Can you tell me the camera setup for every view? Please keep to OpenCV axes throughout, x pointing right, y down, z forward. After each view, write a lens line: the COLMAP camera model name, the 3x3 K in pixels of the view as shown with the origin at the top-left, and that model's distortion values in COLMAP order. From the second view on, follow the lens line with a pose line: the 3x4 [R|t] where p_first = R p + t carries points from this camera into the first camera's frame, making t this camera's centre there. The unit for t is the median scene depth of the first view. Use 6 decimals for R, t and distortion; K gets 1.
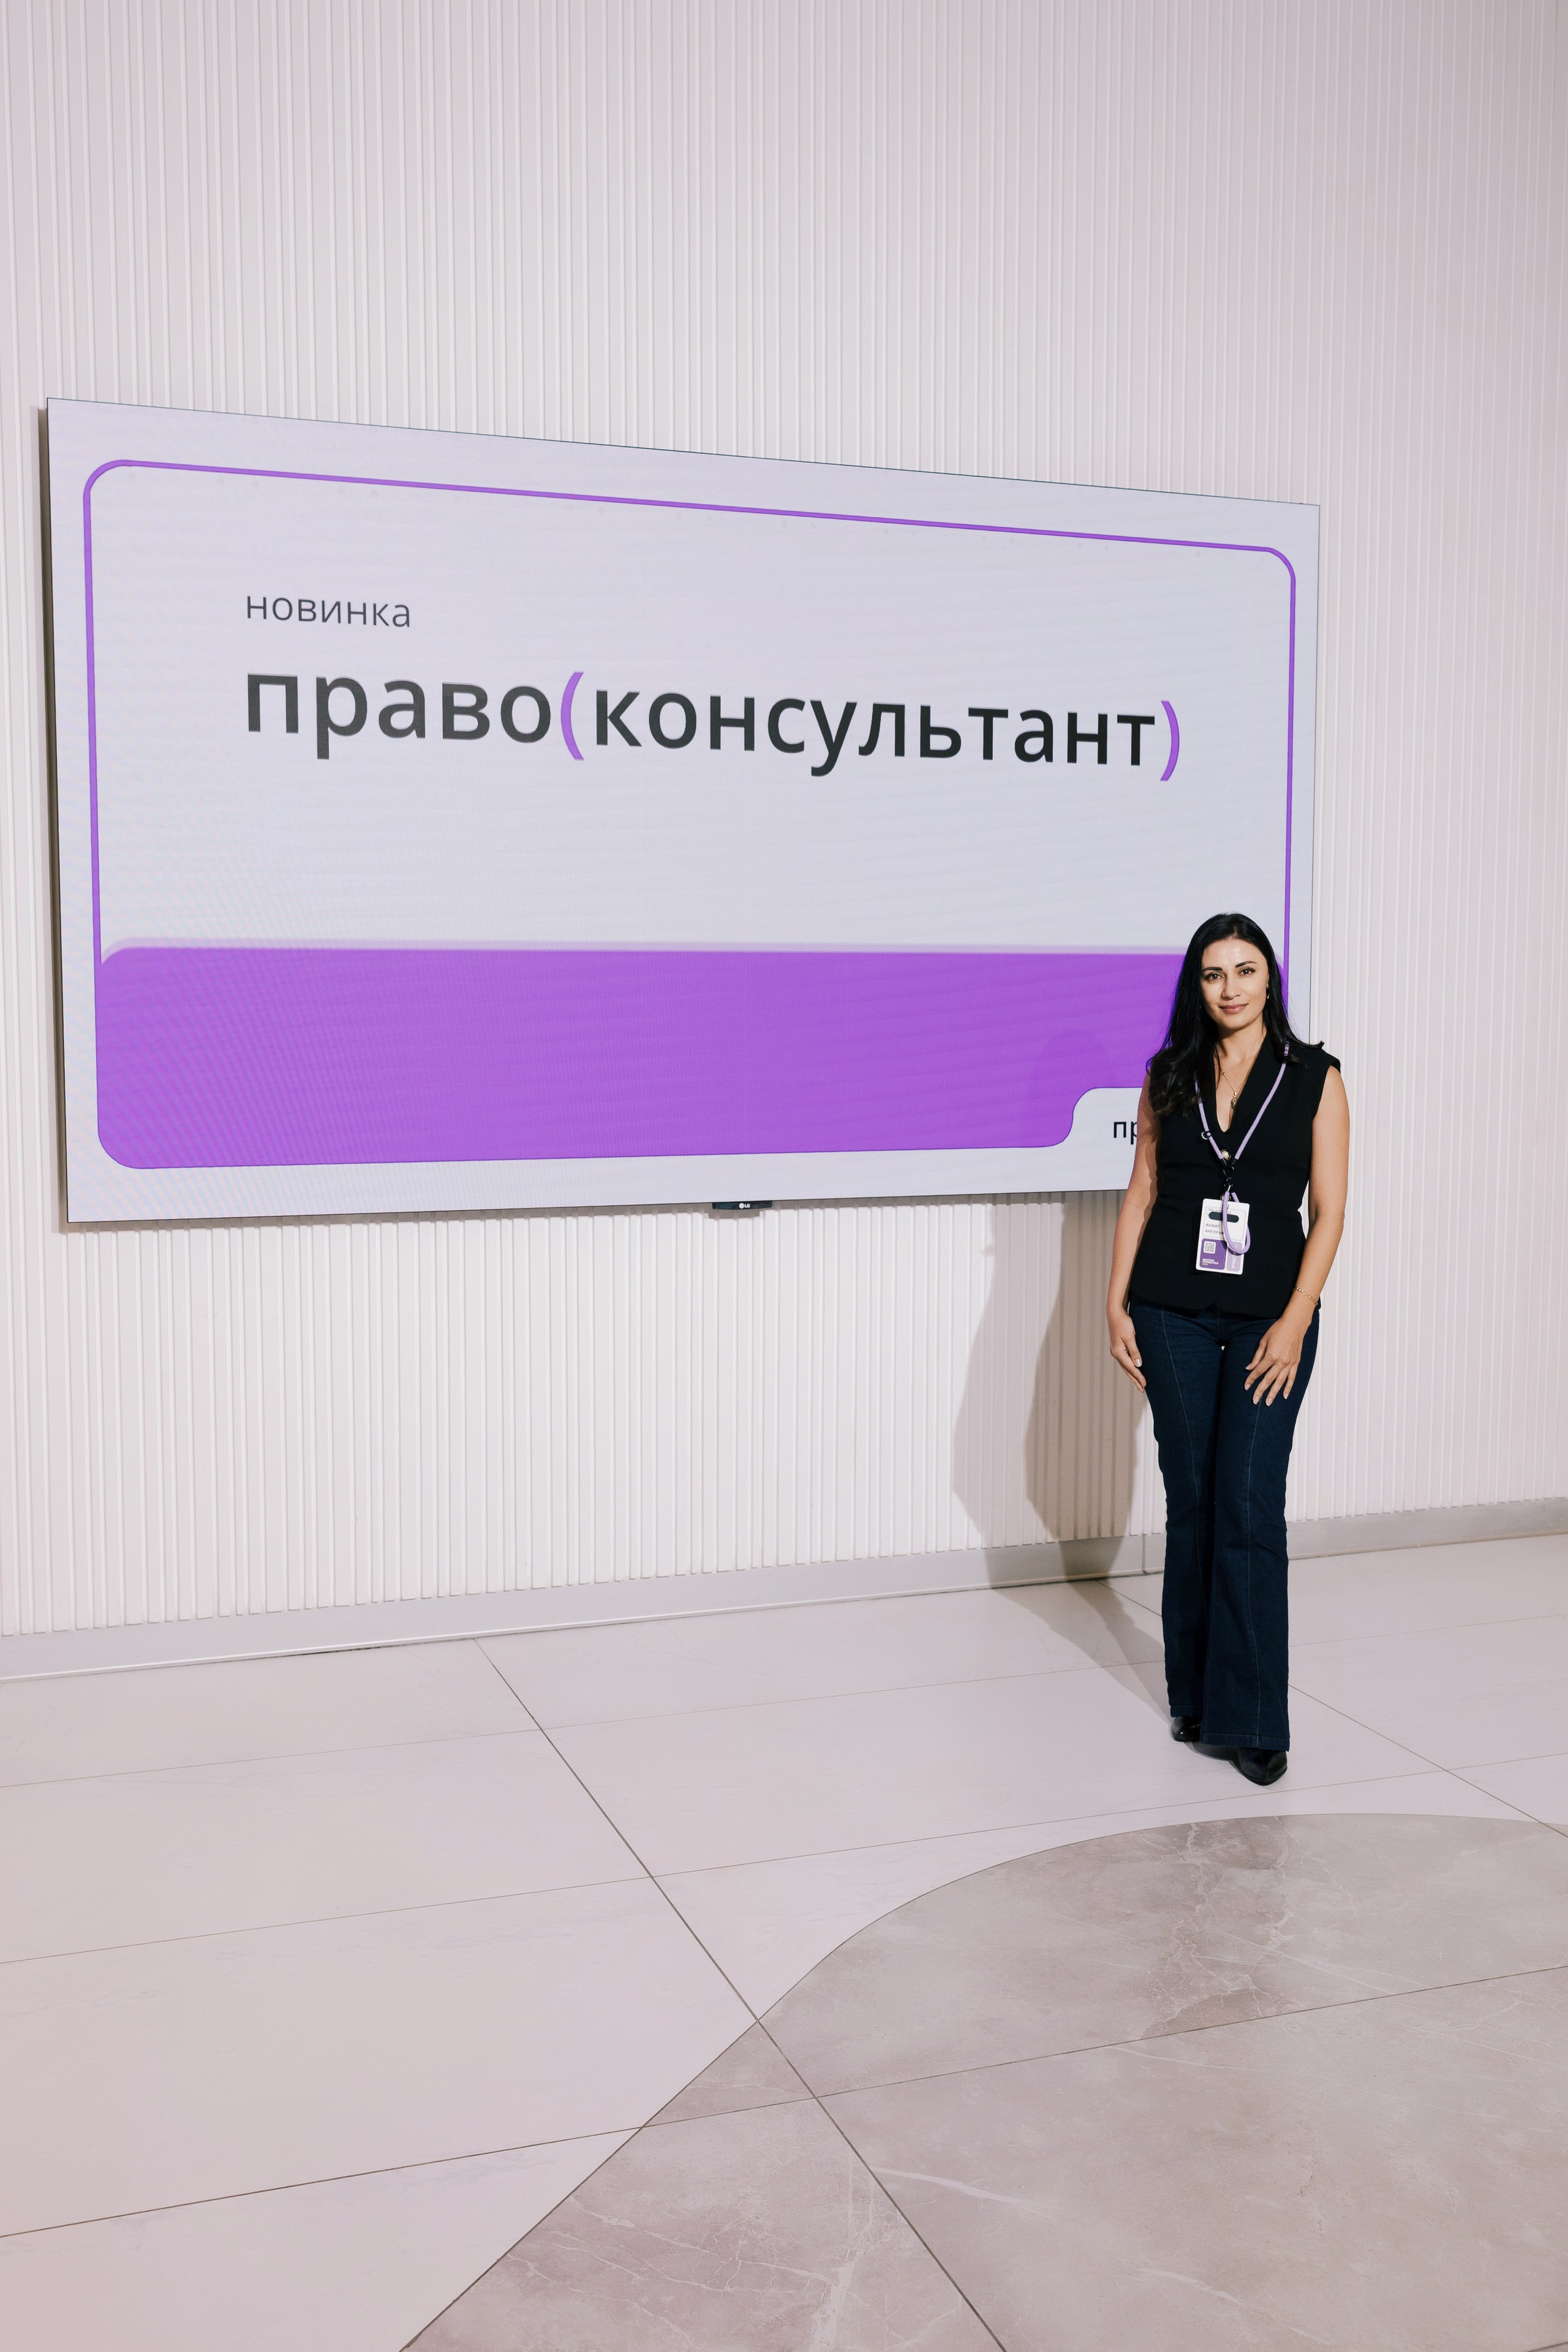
lens RADIAL K [[2238.2, 0, 786.2], [0, 2238.2, 1176.3], [0, 0, 1]] dist [-0.004061, 0.000000]
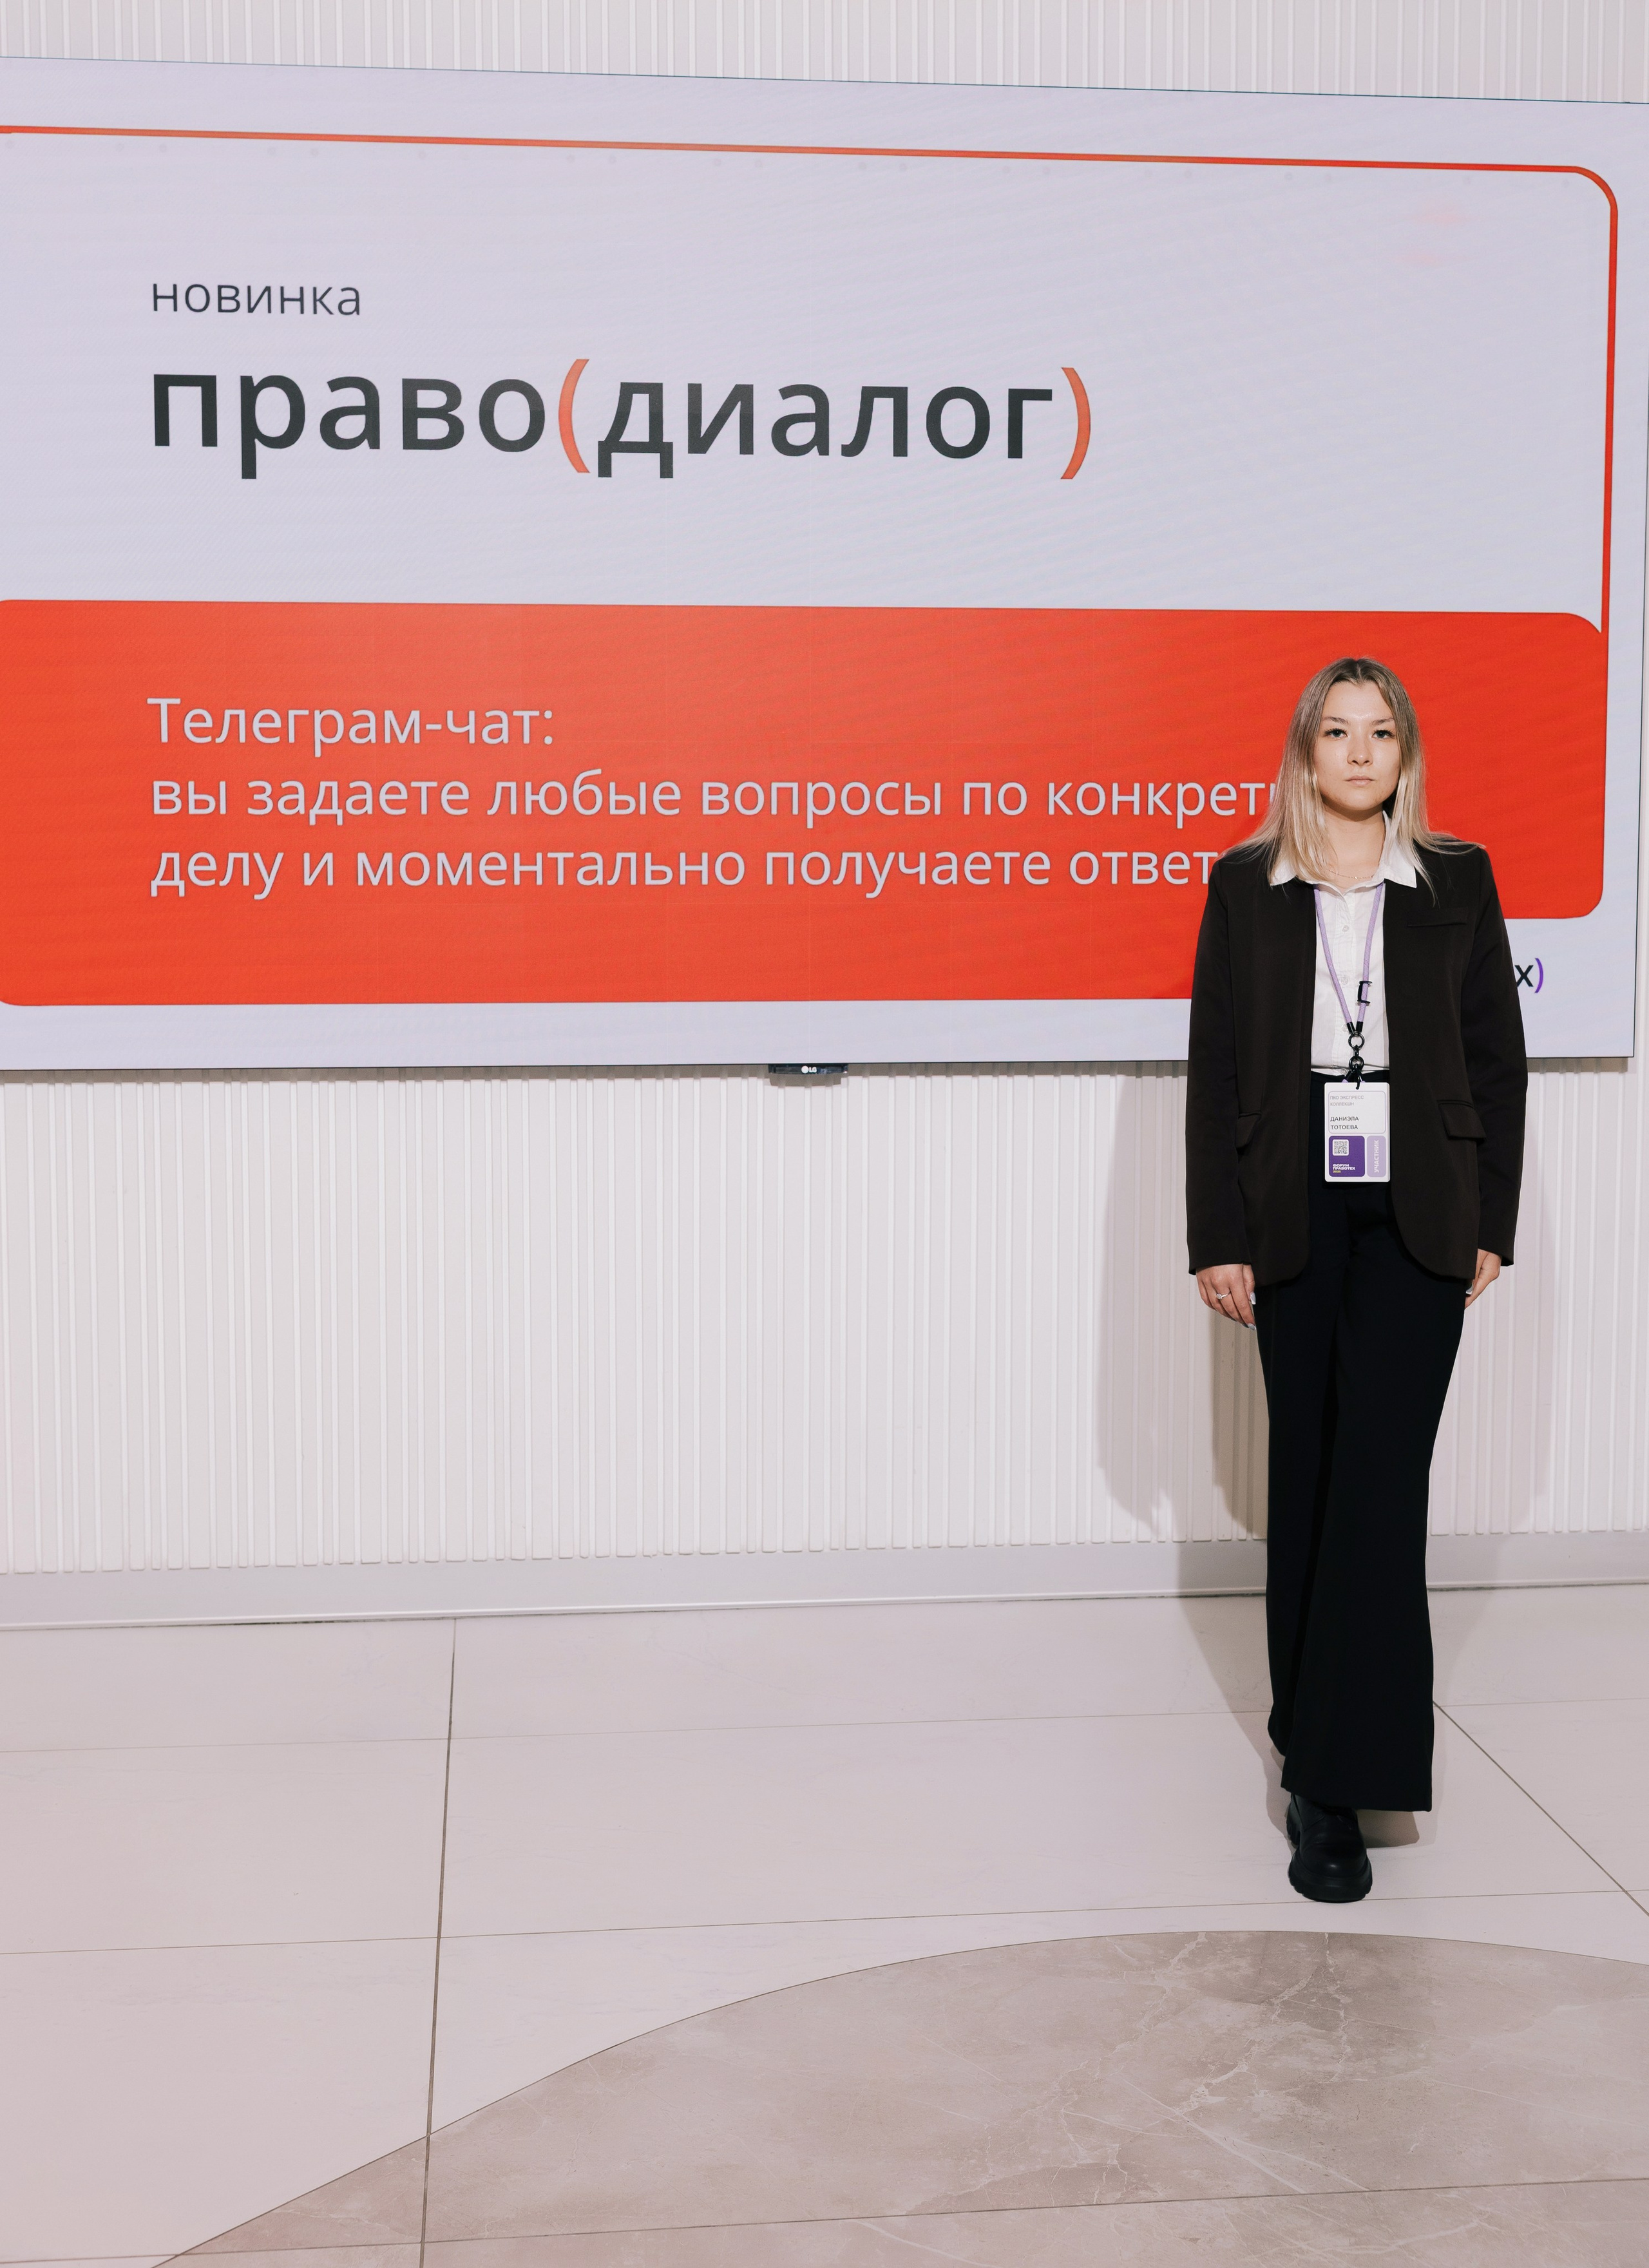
lens RADIAL K [[2893.5, 0, 842.8], [0, 2893.5, 1057.5], [0, 0, 1]] dist [-0.009731, 0.000000]
pose [[0.974328, 0.020532, -0.224196, 0.233519], [-0.019857, 0.999789, 0.005262, 0.004167], [0.224257, -0.000675, 0.974530, 0.056886]]
